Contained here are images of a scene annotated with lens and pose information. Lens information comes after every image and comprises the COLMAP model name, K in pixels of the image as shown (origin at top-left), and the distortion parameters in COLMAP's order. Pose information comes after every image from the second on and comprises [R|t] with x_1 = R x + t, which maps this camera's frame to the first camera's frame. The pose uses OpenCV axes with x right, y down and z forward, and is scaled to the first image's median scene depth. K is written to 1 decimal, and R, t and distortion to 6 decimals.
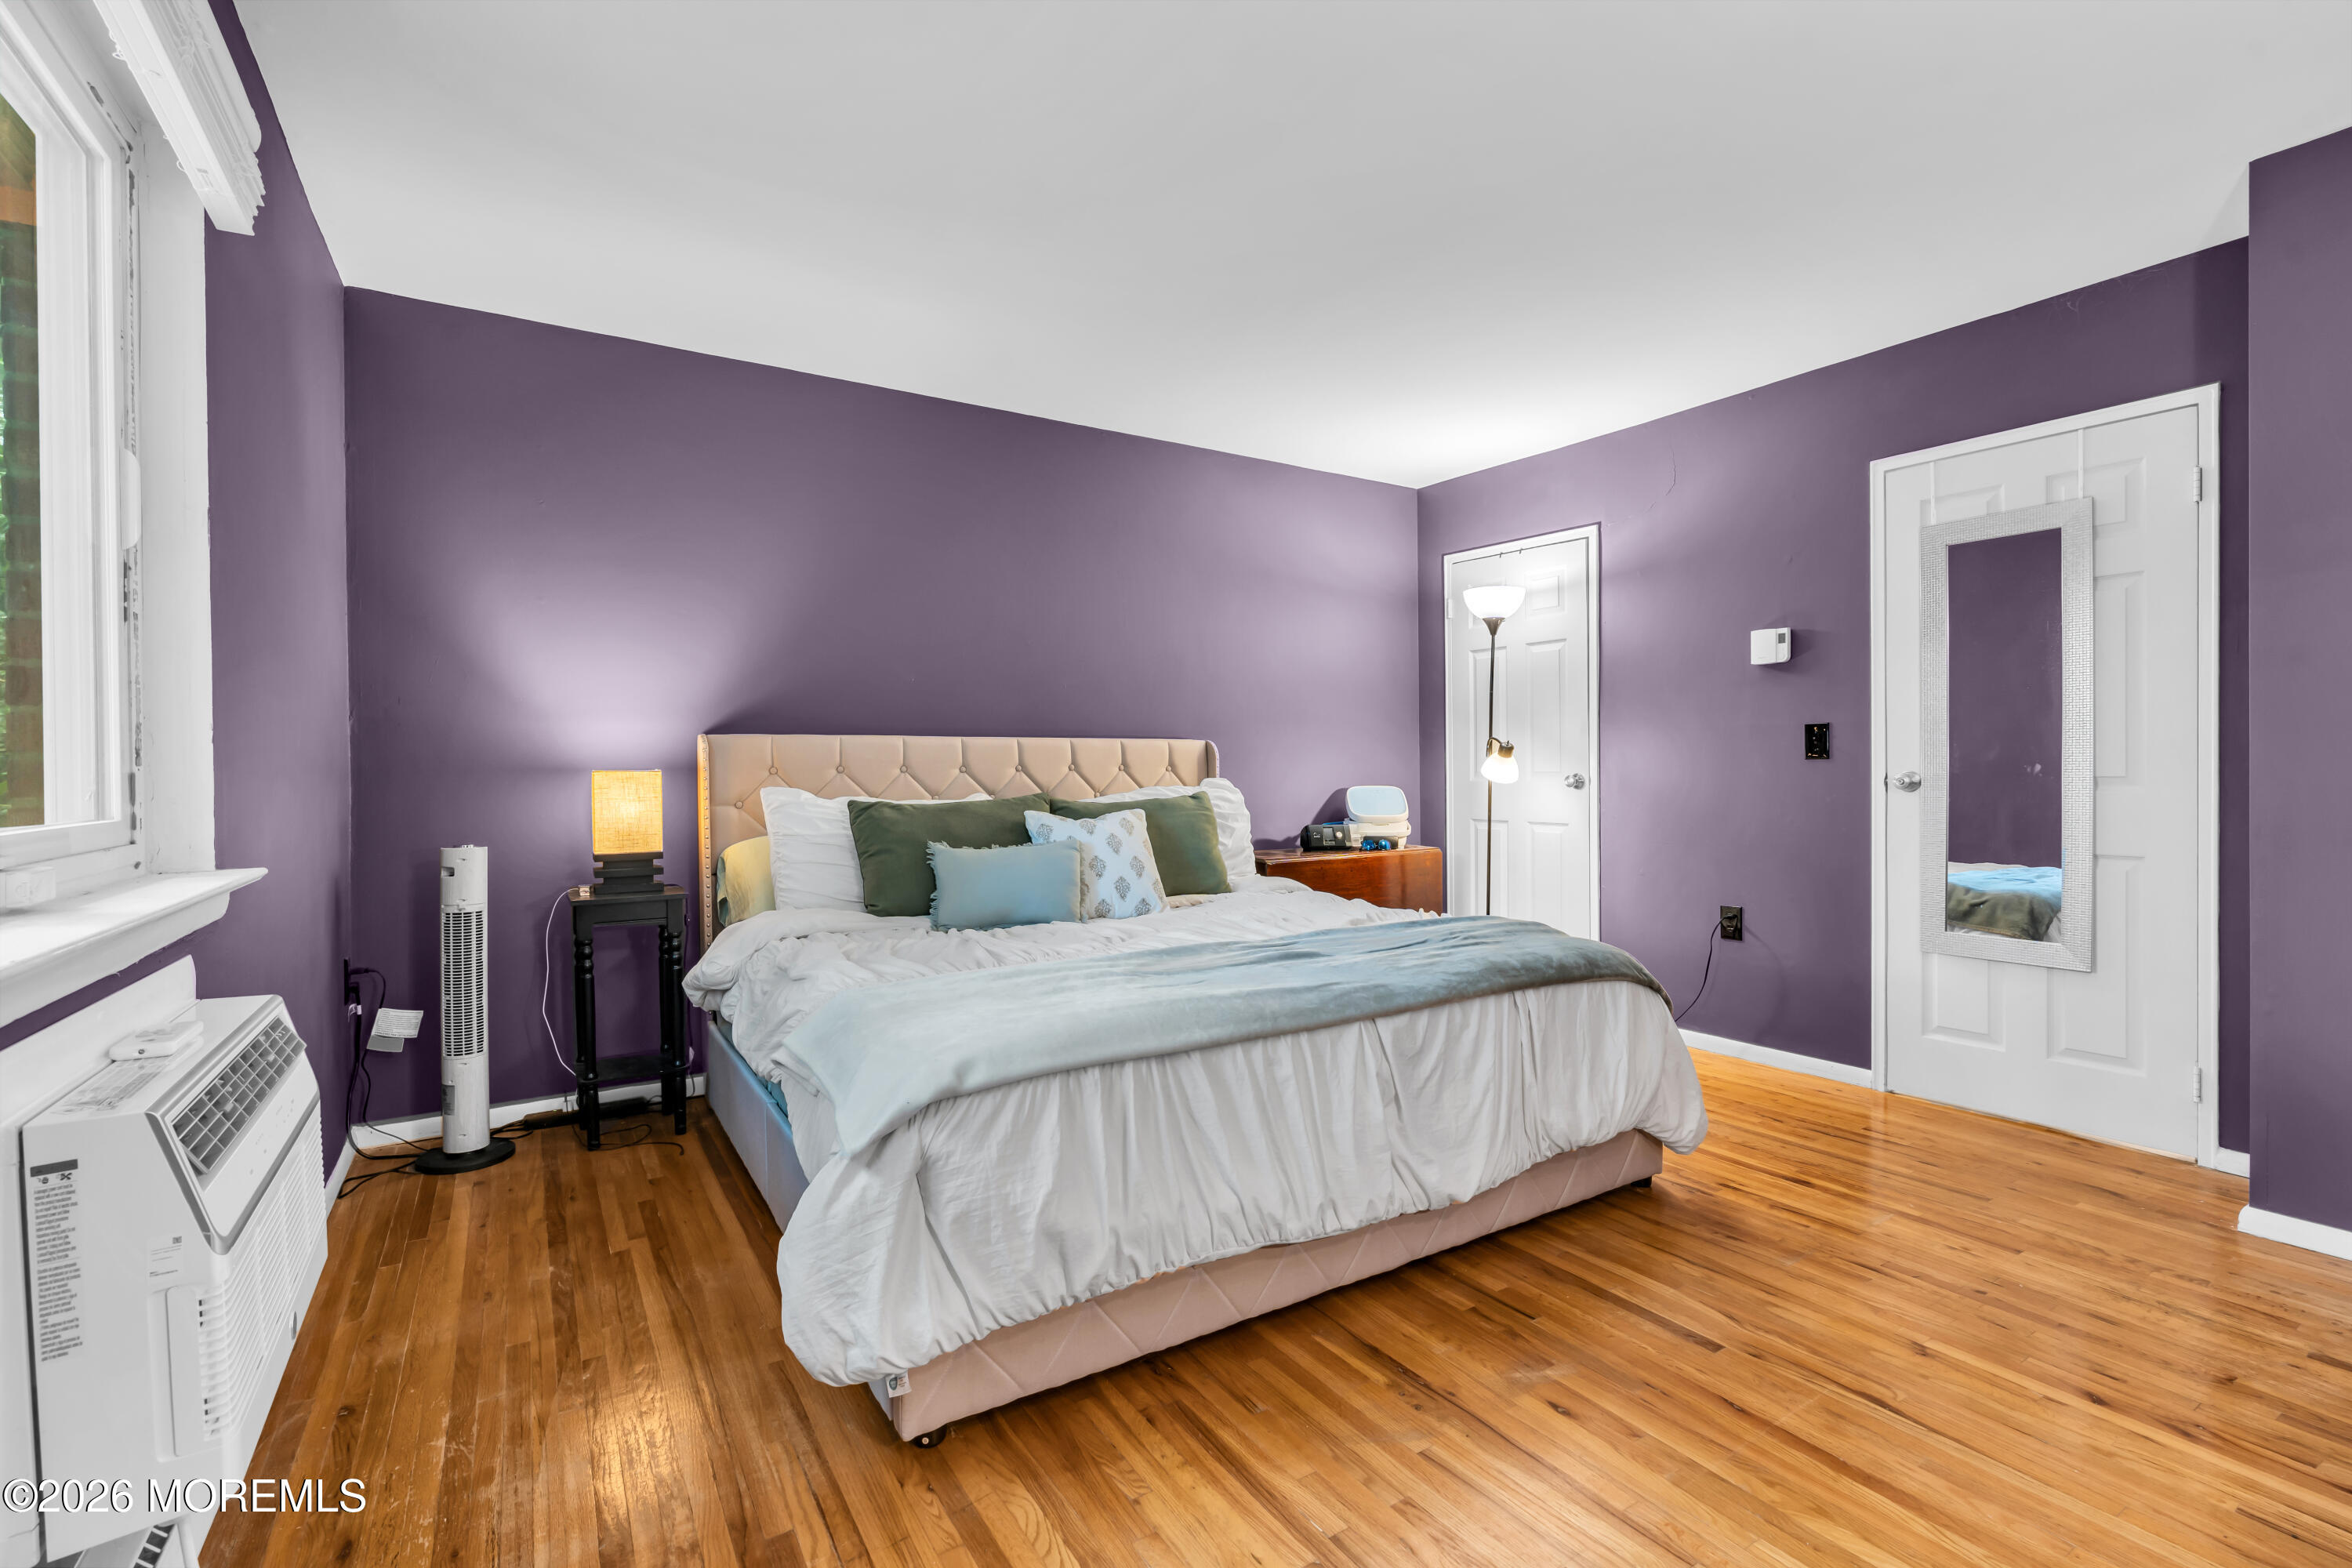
lens RADIAL K [[1059.1, 0, 1209.0], [0, 1059.1, 781.0], [0, 0, 1]] dist [-0.022879, -0.000028]
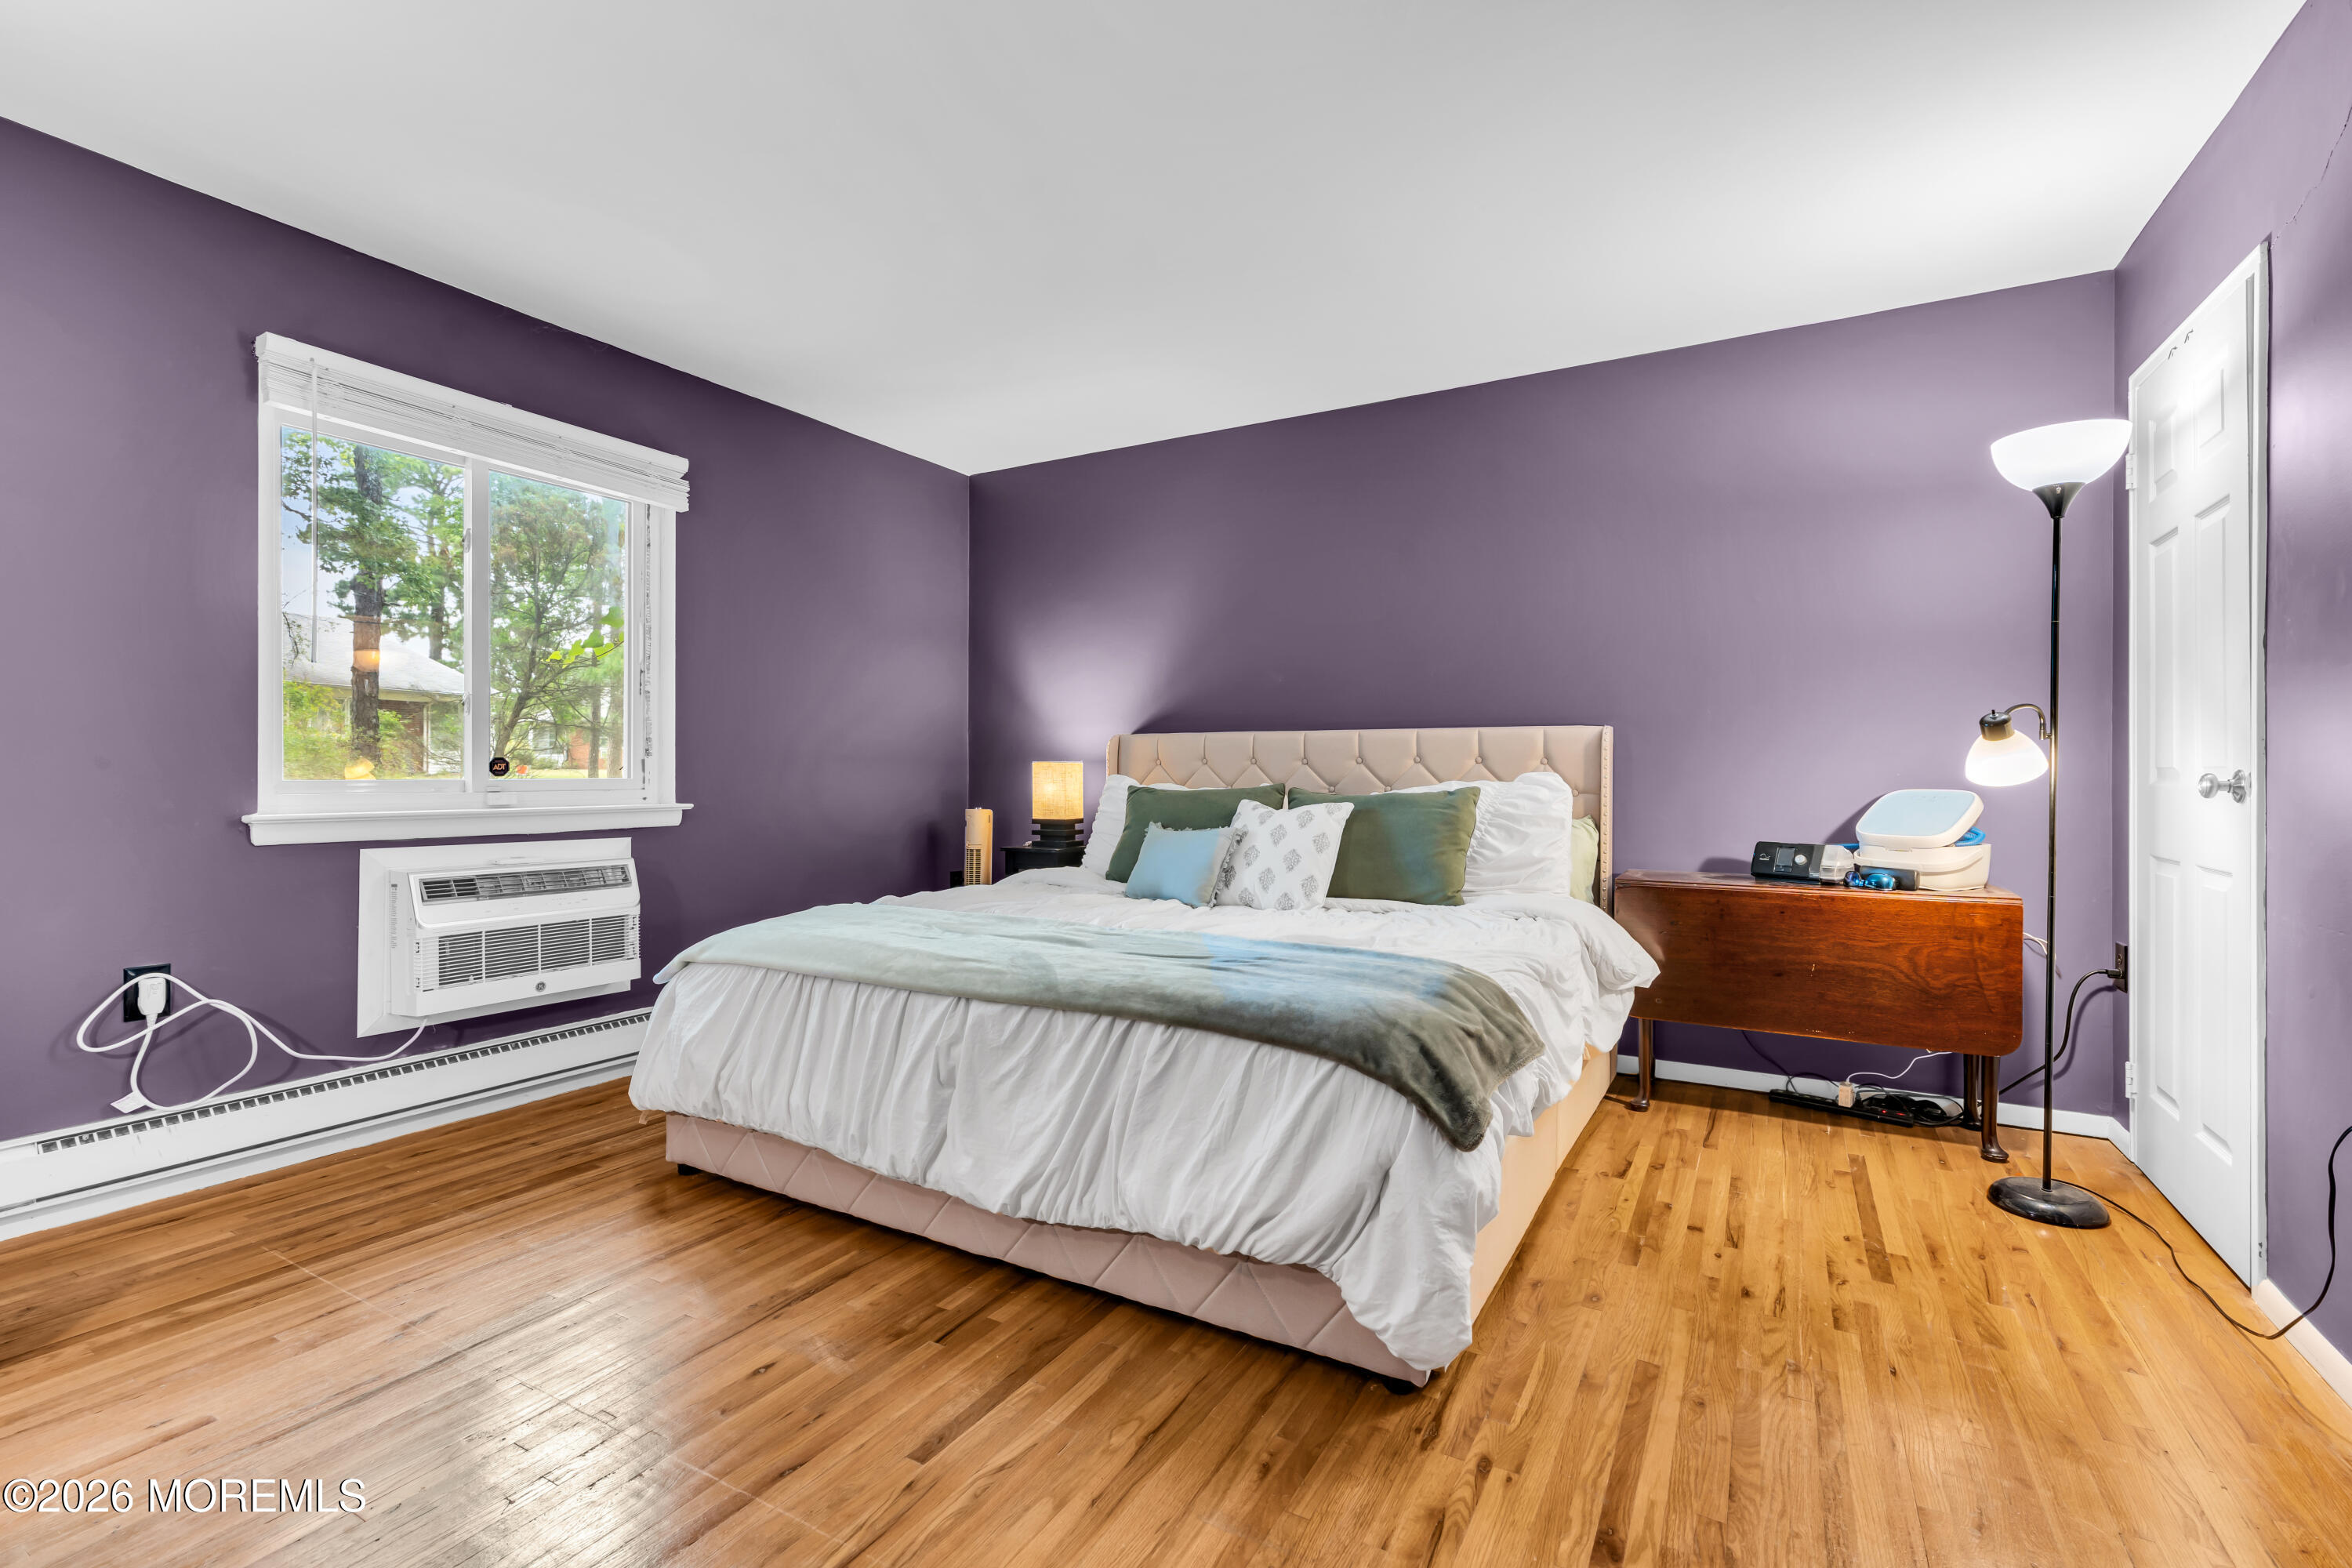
lens RADIAL K [[1076.6, 0, 1184.0], [0, 1076.6, 774.7], [0, 0, 1]] dist [-0.003696, 0.000231]
pose [[0.446374, 0.010122, -0.894789, 1.077453], [-0.014042, 0.999892, 0.004306, -0.000973], [0.894736, 0.010643, 0.446468, 0.652631]]
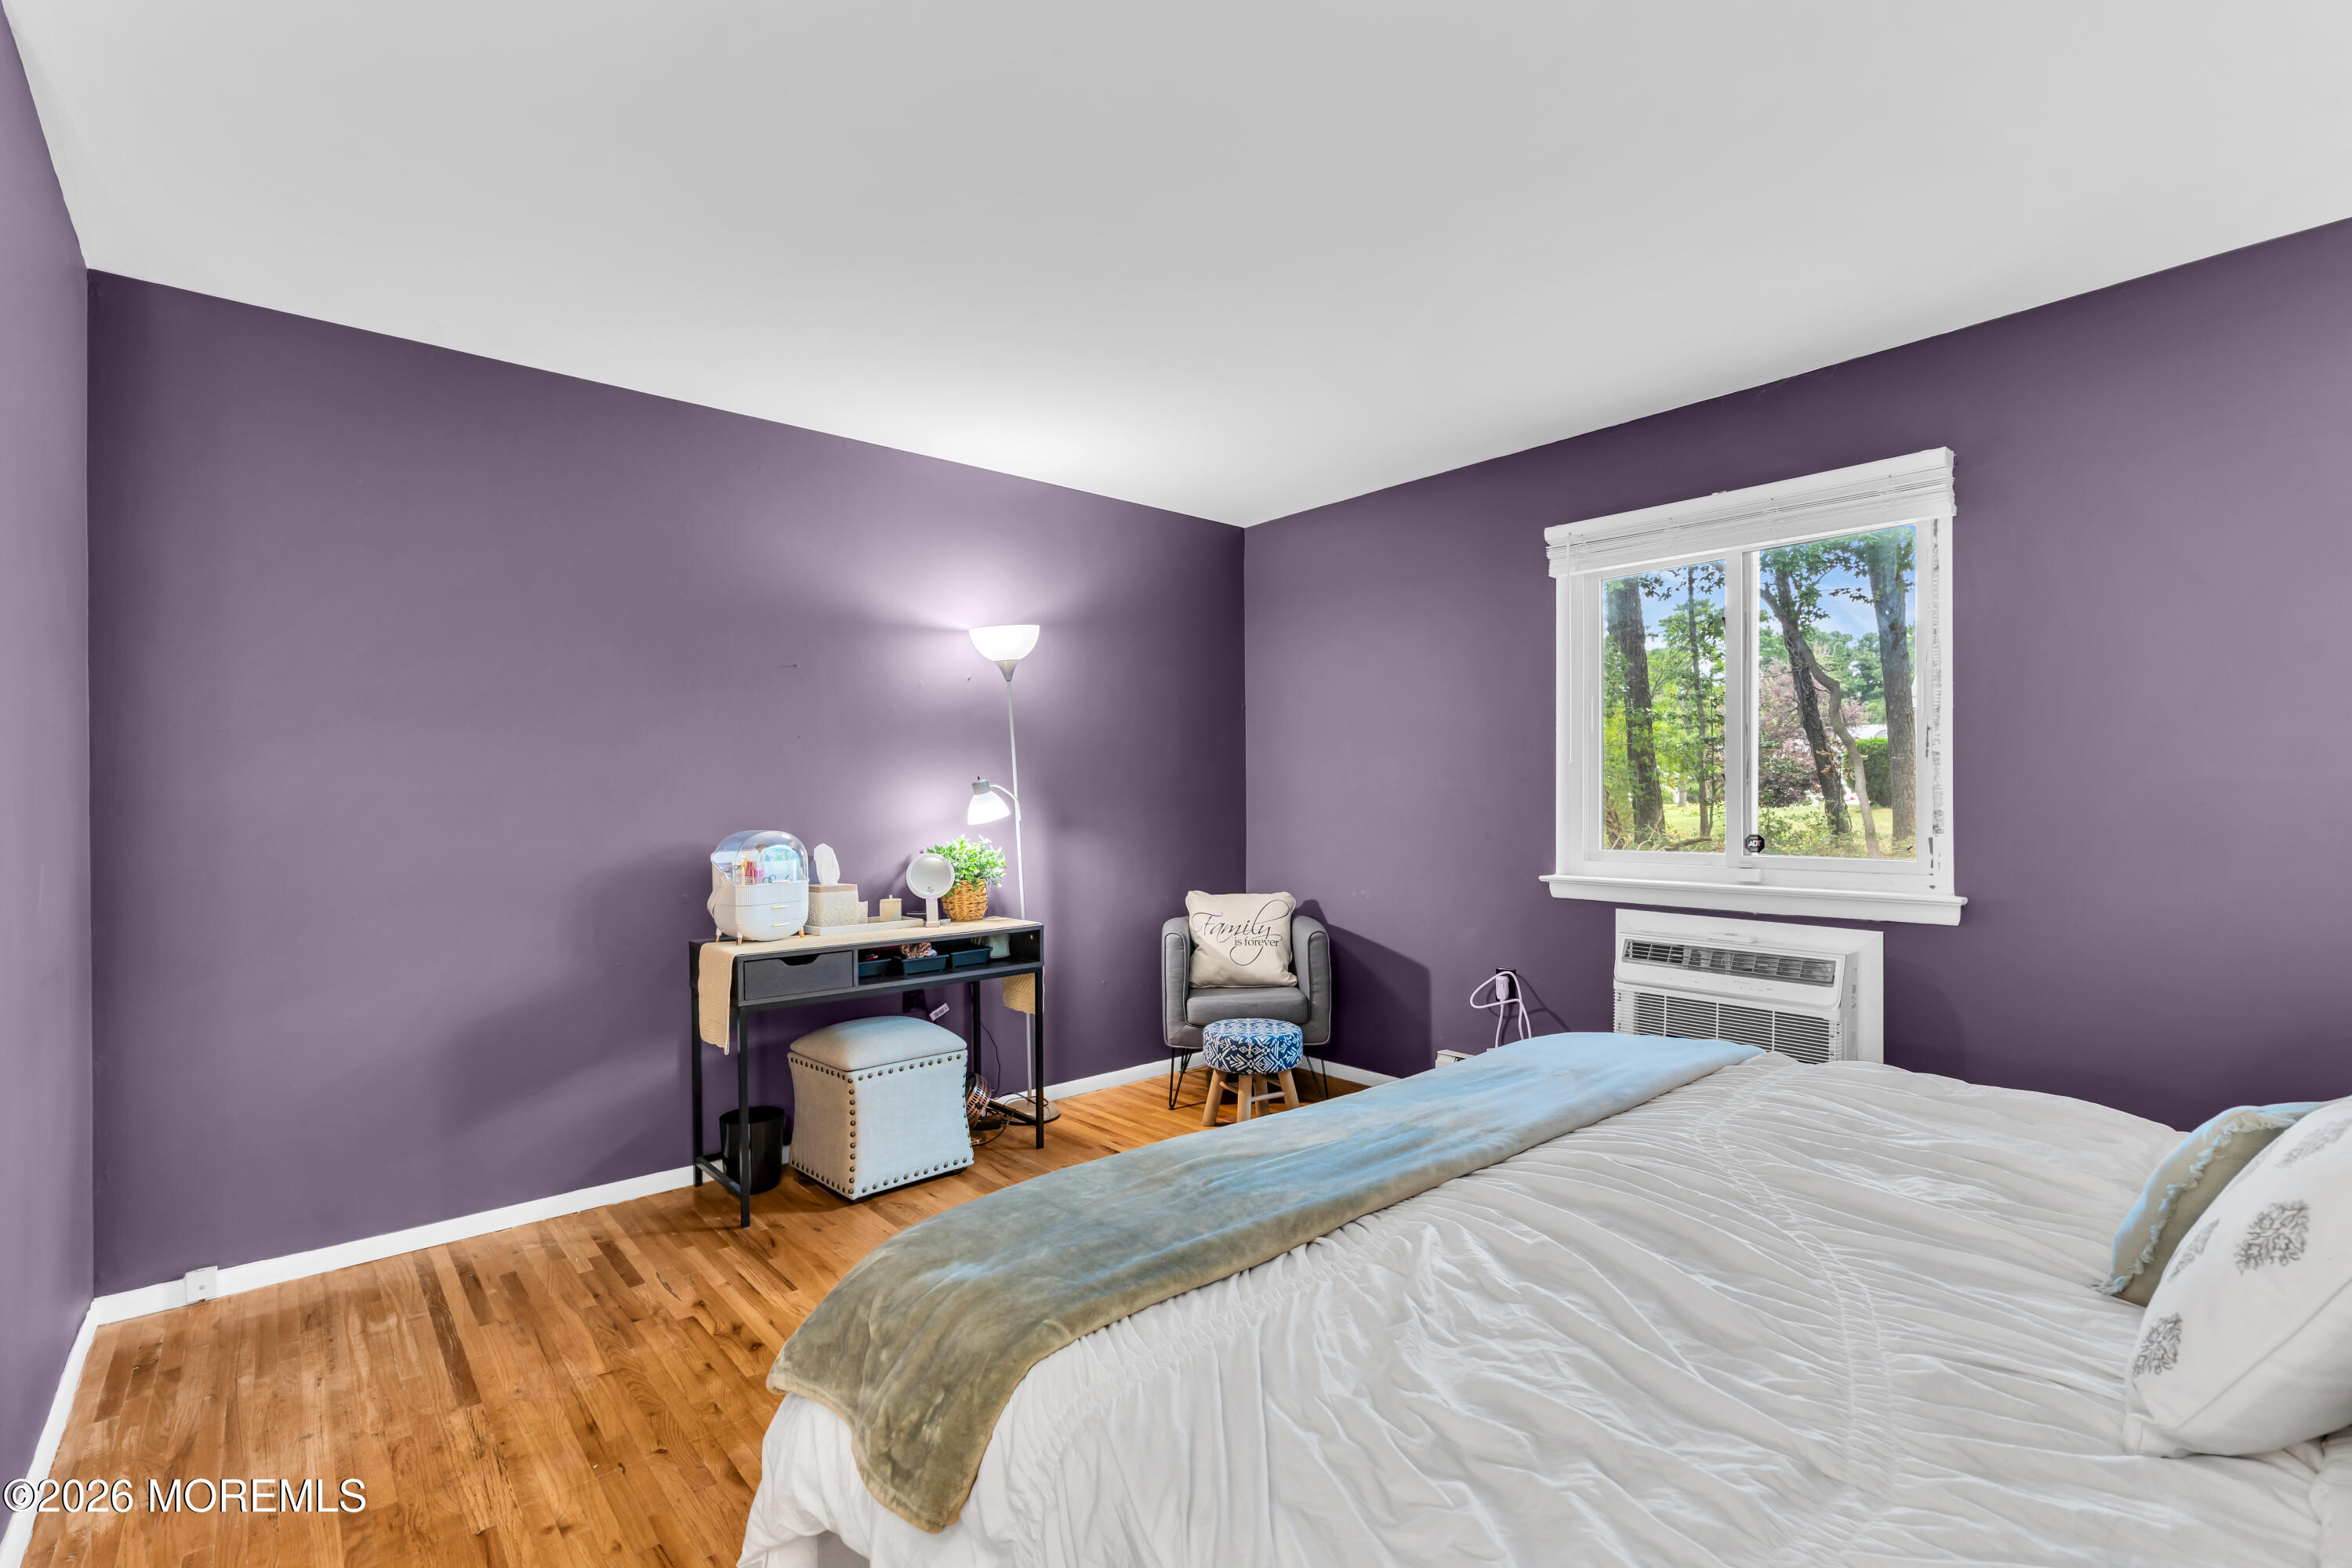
lens RADIAL K [[1054.3, 0, 1186.0], [0, 1054.3, 778.0], [0, 0, 1]] dist [-0.003991, 0.000615]
pose [[-0.990279, 0.013387, -0.138449, 0.354696], [0.014626, 0.999862, -0.007940, -0.078145], [0.138323, -0.009888, -0.990338, 1.743912]]
